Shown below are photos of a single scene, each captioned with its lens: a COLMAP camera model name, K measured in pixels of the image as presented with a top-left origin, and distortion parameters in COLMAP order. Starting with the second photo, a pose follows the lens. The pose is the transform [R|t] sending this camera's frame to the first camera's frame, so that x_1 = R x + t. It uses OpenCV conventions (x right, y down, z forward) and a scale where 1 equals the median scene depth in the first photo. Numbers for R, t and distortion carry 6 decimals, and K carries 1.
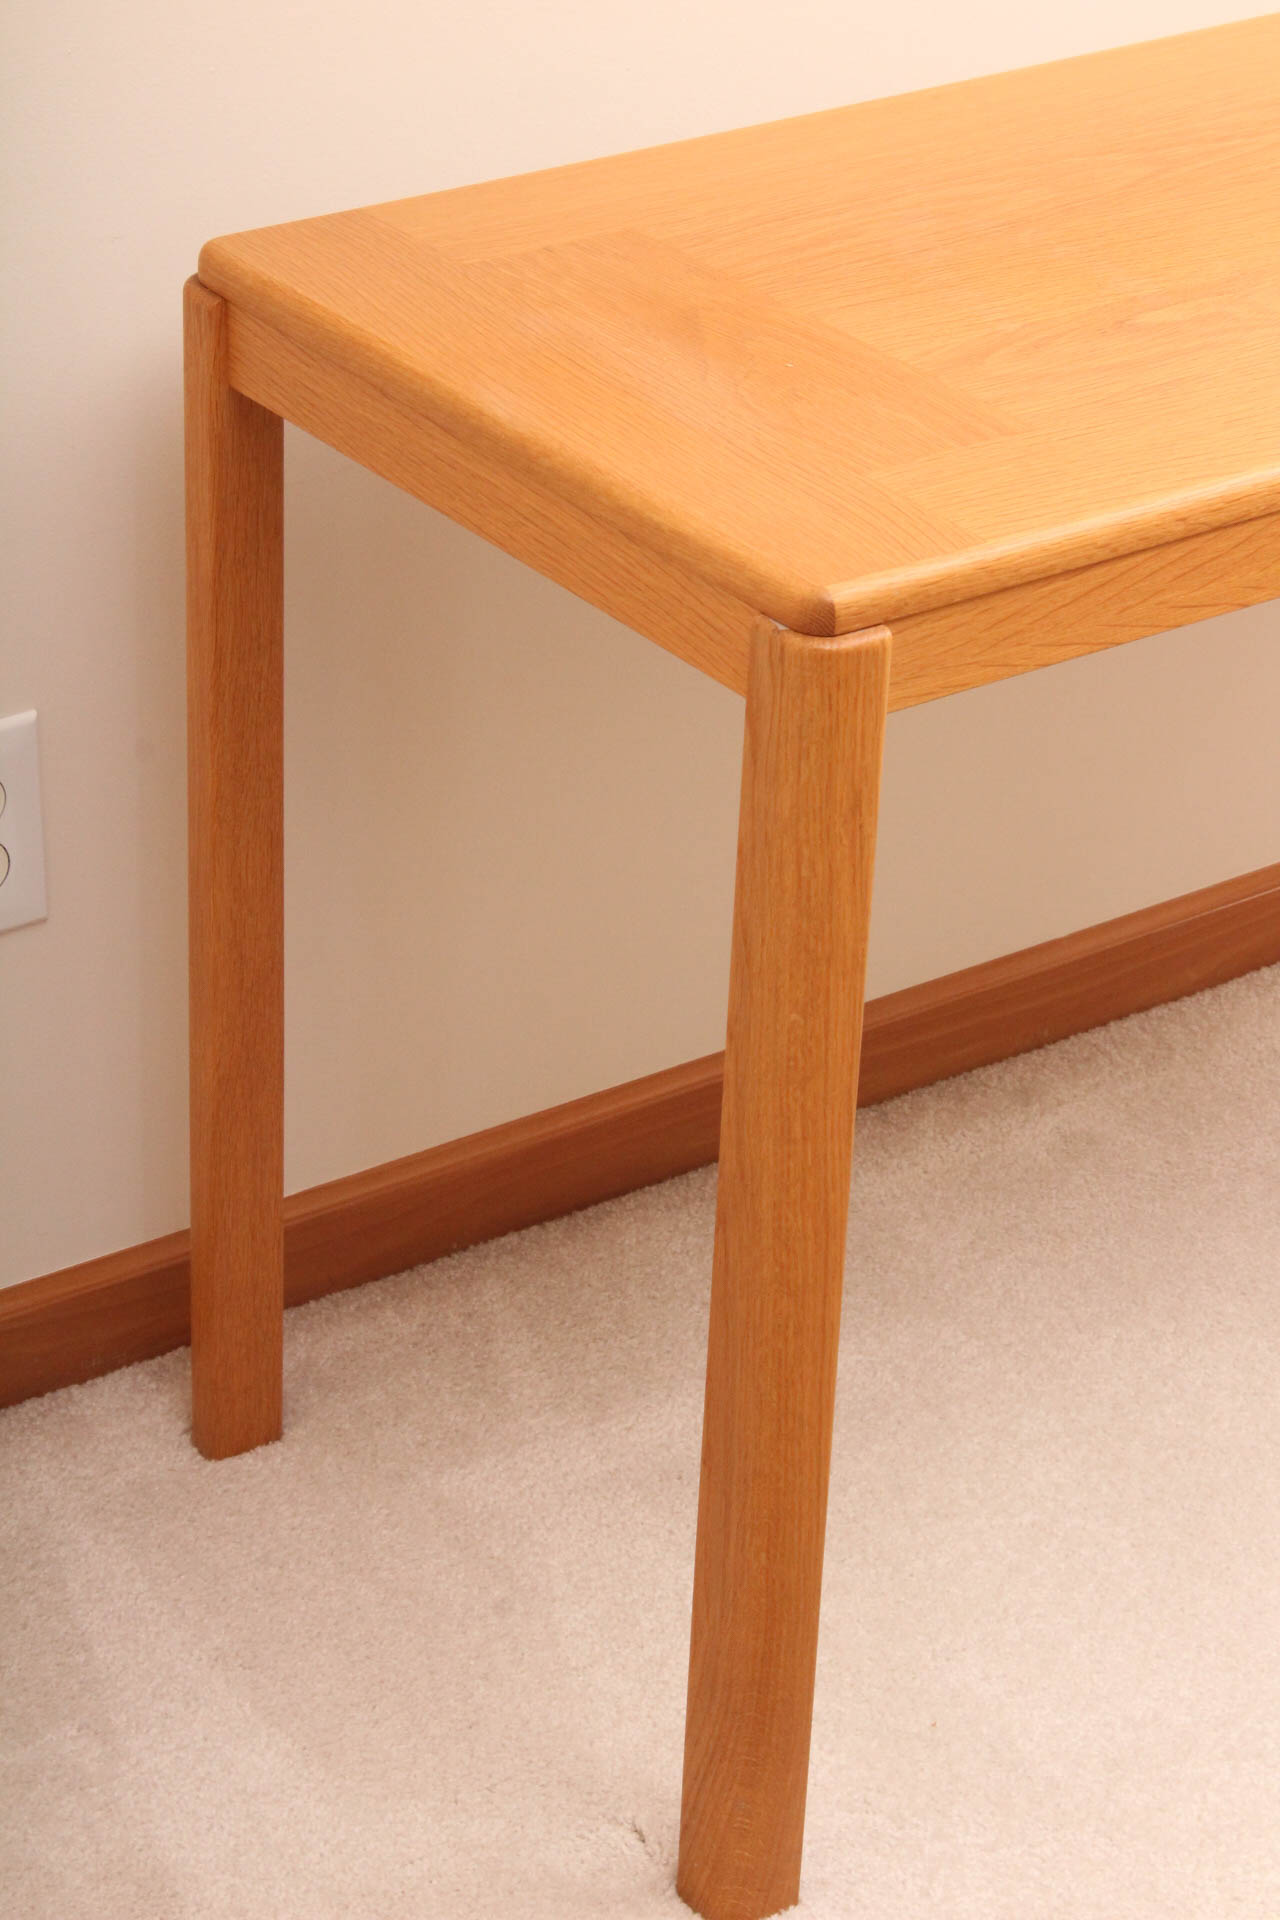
lens RADIAL K [[4630.7, 0, 640.0], [0, 4630.7, 960.0], [0, 0, 1]] dist [0.139485, 0.199196]
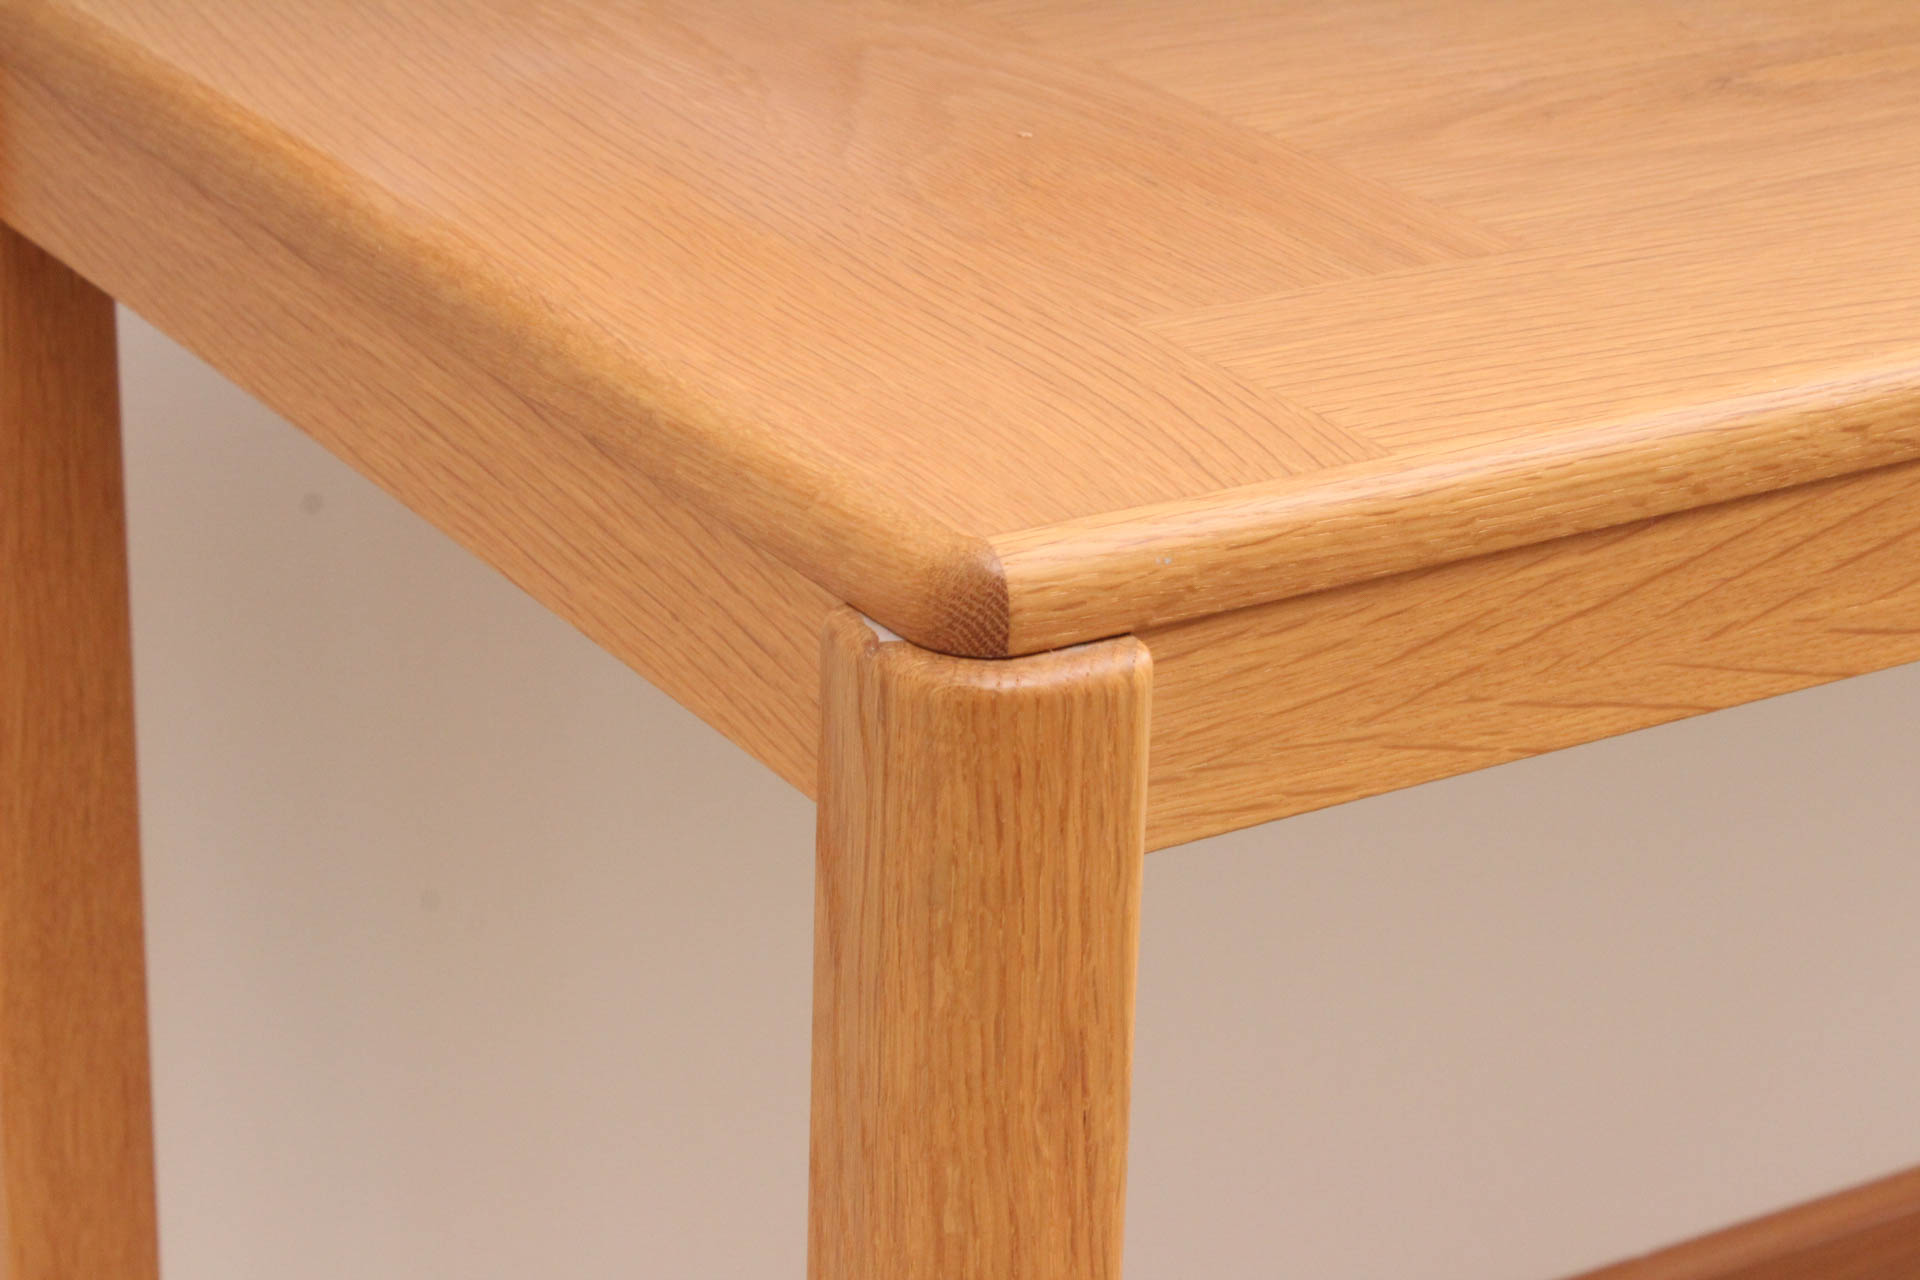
lens RADIAL K [[4430.3, 0, 960.0], [0, 4430.3, 640.0], [0, 0, 1]] dist [0.048512, 0.304422]
pose [[0.996938, 0.016564, -0.076419, 0.064644], [-0.025054, 0.993447, -0.111513, -0.026062], [0.074071, 0.113086, 0.990820, 0.579632]]
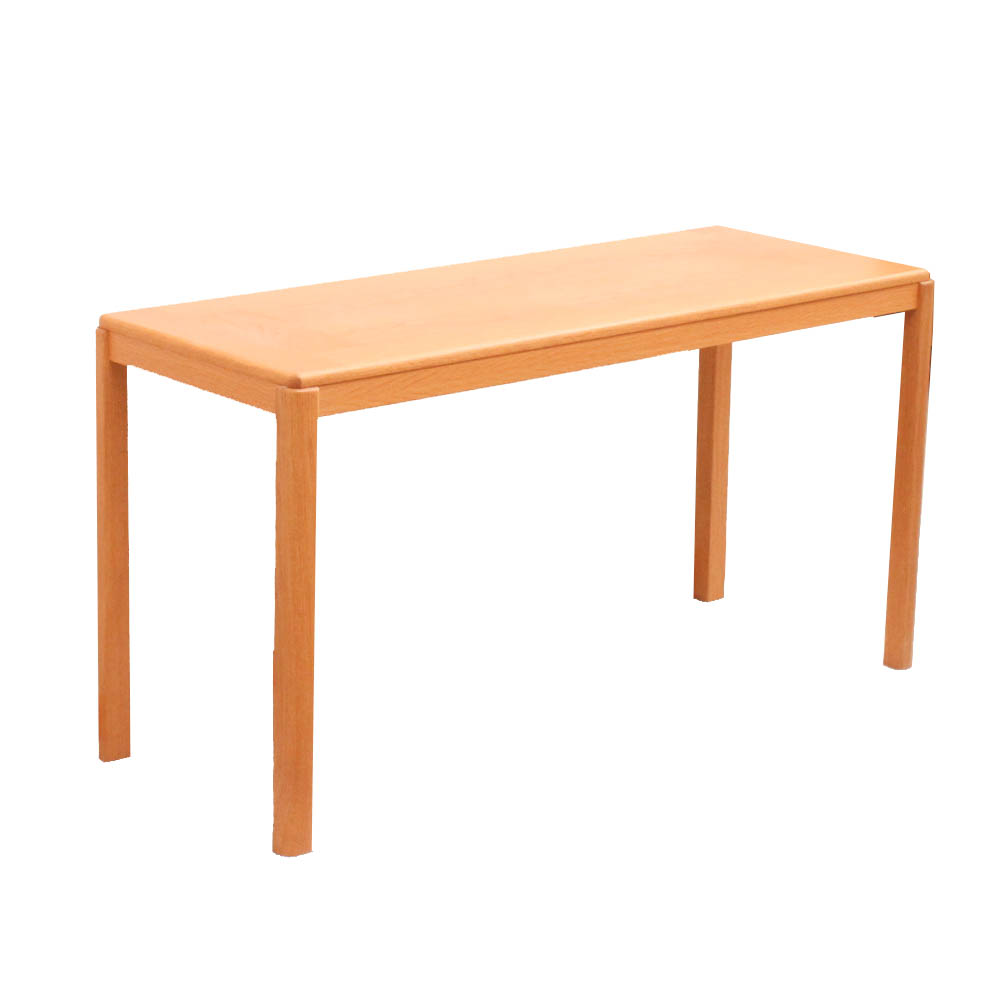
lens RADIAL K [[2879.4, 0, 494.5], [0, 2879.4, 494.5], [0, 0, 1]] dist [0.020041, 0.216826]
pose [[0.997455, -0.032804, 0.063304, 0.044914], [0.046804, 0.971041, -0.234285, 0.460700], [-0.053786, 0.236651, 0.970105, -0.909466]]
